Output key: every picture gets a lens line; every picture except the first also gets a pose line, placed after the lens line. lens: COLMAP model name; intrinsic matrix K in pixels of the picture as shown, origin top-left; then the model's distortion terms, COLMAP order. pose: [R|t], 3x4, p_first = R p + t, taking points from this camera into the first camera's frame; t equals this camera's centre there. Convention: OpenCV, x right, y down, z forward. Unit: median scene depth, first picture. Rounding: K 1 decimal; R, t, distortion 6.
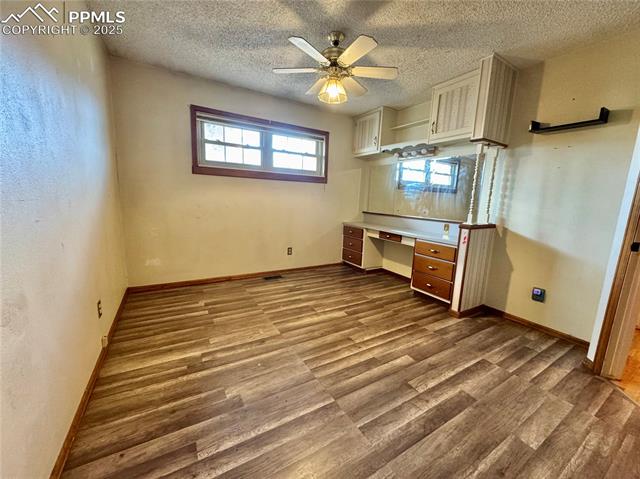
lens RADIAL K [[253.8, 0, 321.7], [0, 253.8, 241.7], [0, 0, 1]] dist [-0.009970, 0.000583]
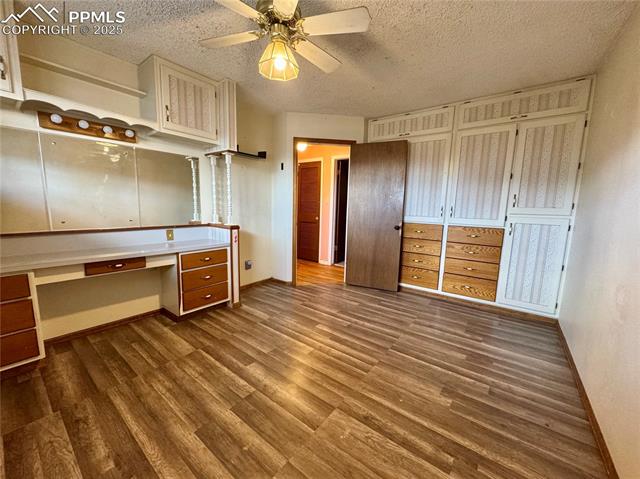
lens RADIAL K [[253.8, 0, 319.7], [0, 253.8, 237.5], [0, 0, 1]] dist [-0.009970, 0.000583]
pose [[-0.367416, -0.167720, 0.914809, -0.711981], [0.119060, 0.967031, 0.225112, -0.259804], [-0.922404, 0.191628, -0.335334, 1.197147]]
